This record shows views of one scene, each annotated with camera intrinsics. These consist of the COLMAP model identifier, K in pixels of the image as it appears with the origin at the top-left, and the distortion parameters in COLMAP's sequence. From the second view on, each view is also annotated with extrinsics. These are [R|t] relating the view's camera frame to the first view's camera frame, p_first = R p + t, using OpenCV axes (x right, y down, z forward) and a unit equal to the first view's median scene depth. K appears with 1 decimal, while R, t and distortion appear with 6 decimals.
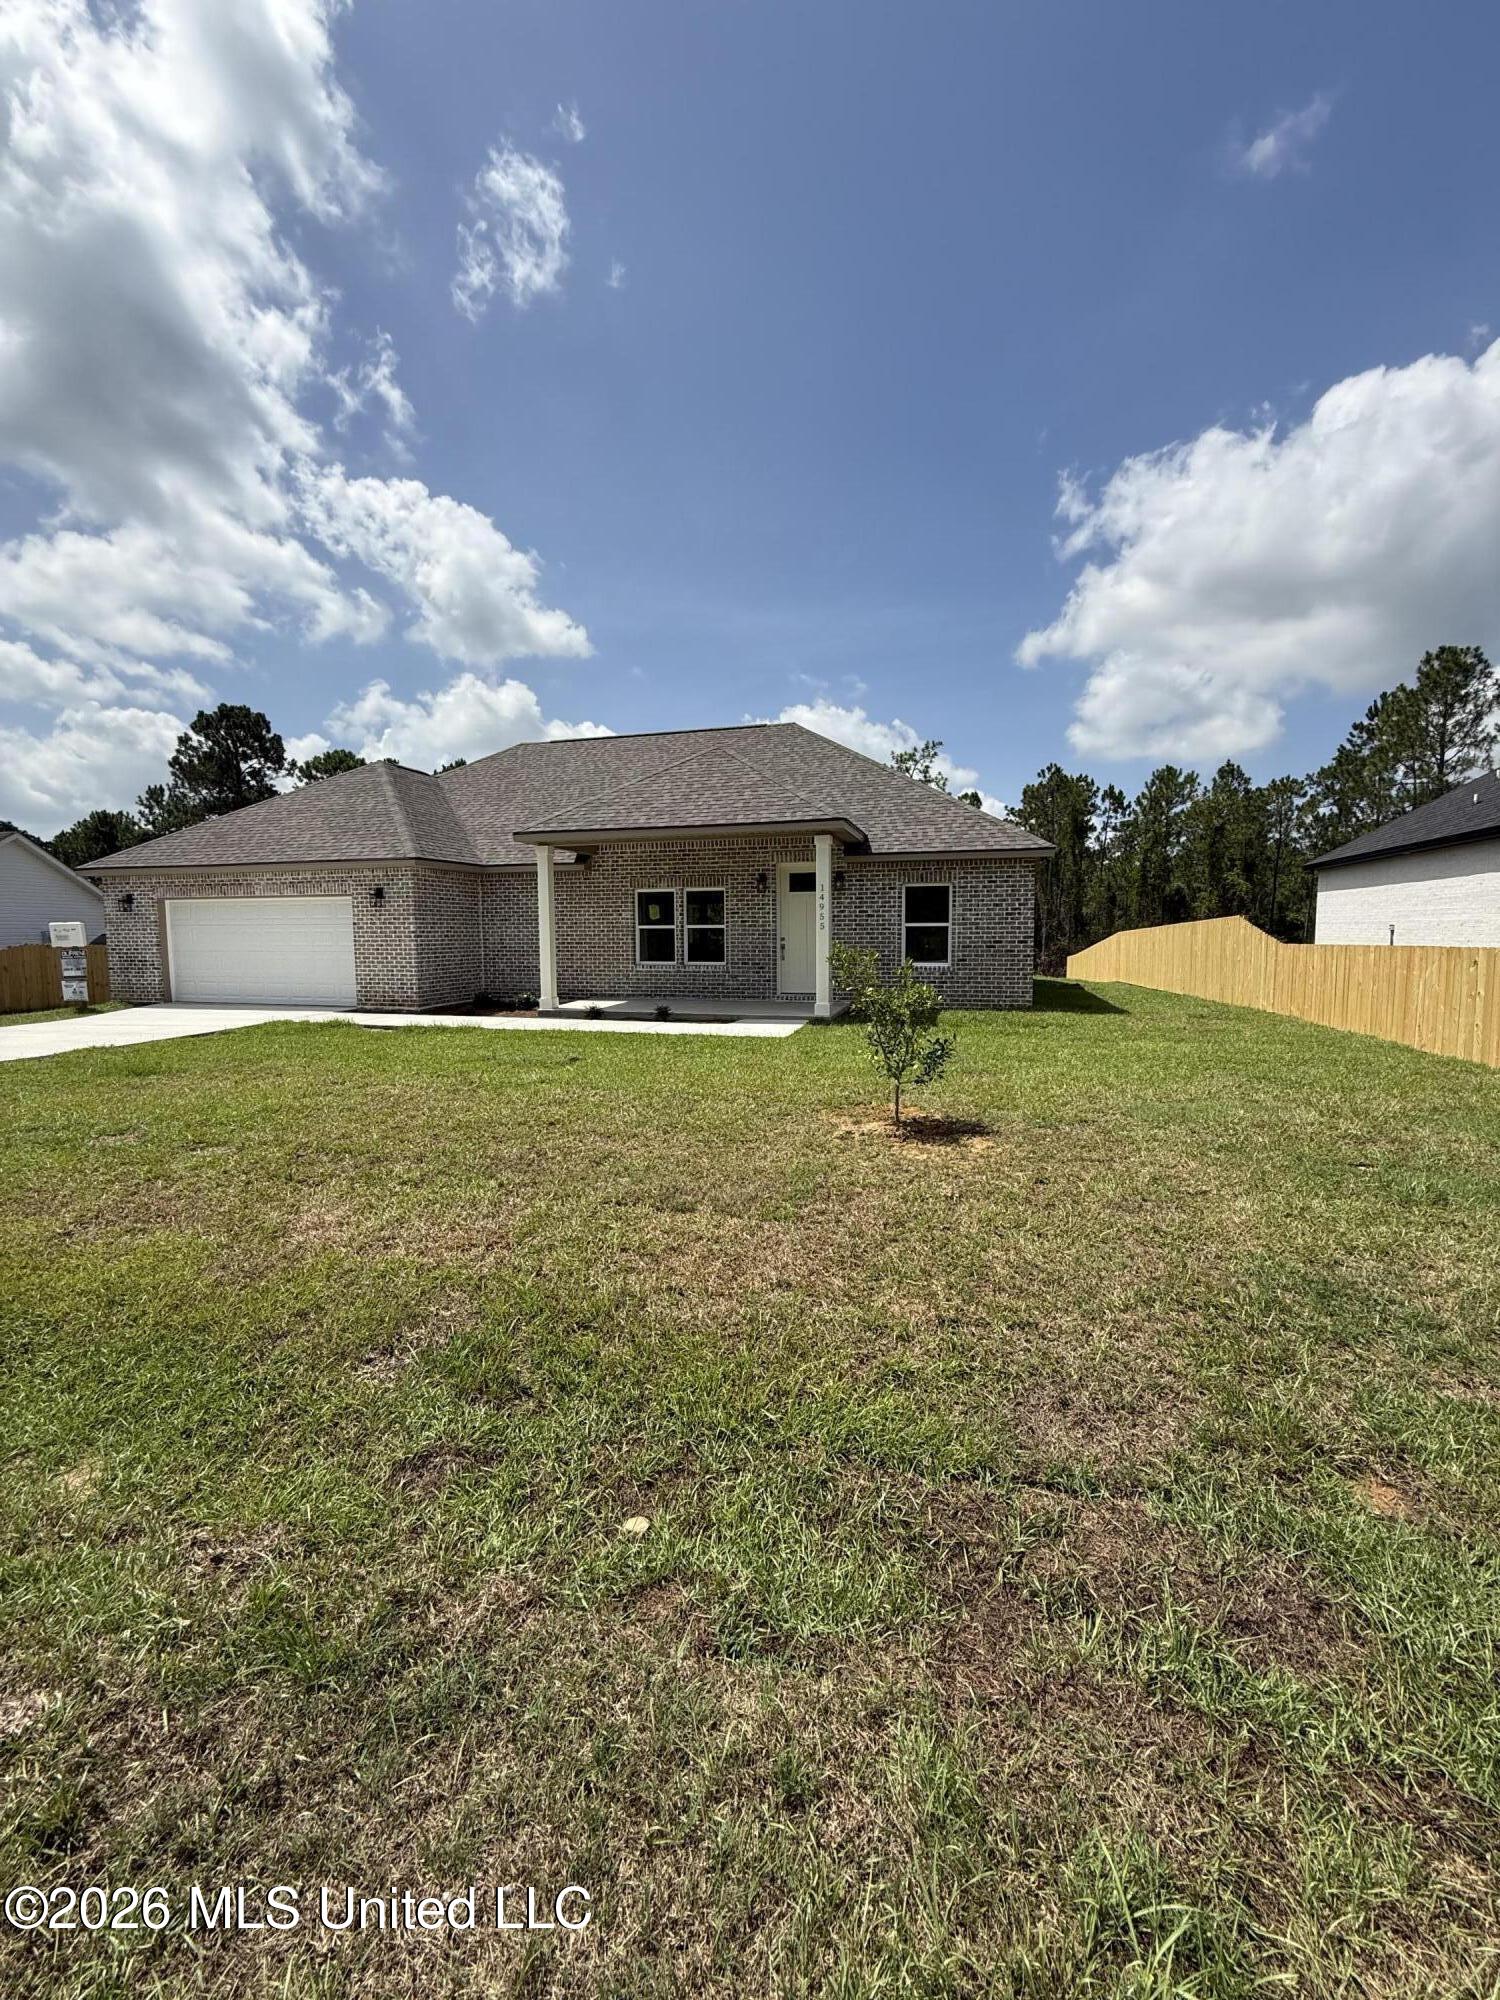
lens RADIAL K [[789.4, 0, 750.0], [0, 789.4, 1000.0], [0, 0, 1]] dist [-0.000750, 0.000090]
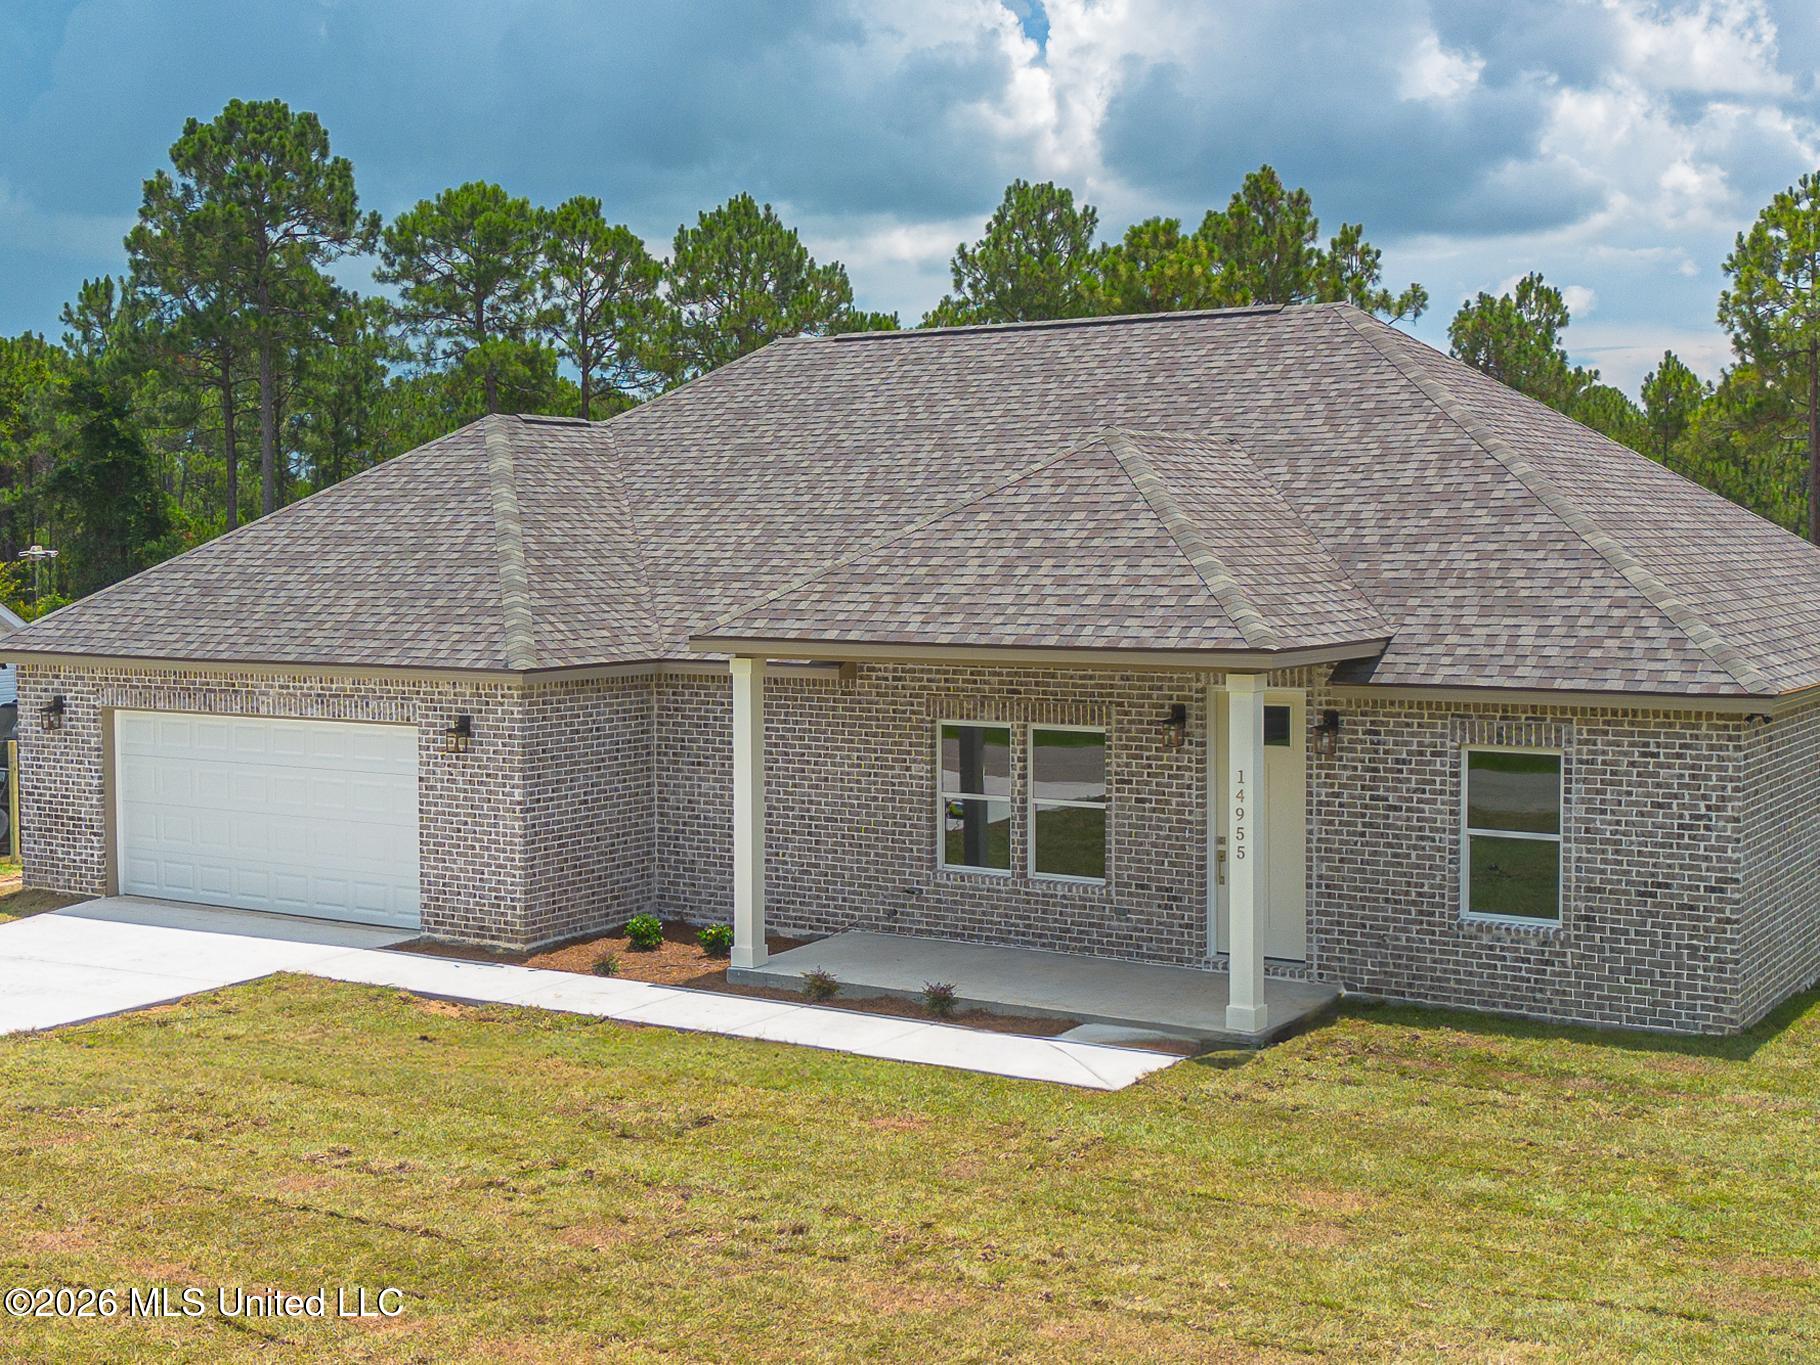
lens RADIAL K [[2224.7, 0, 889.4], [0, 2224.7, 681.4], [0, 0, 1]] dist [0.223504, -0.867635]
pose [[0.955265, 0.020137, -0.295064, 0.192765], [-0.028117, 0.999344, -0.022828, -0.106591], [0.294410, 0.030103, 0.955205, -0.279097]]
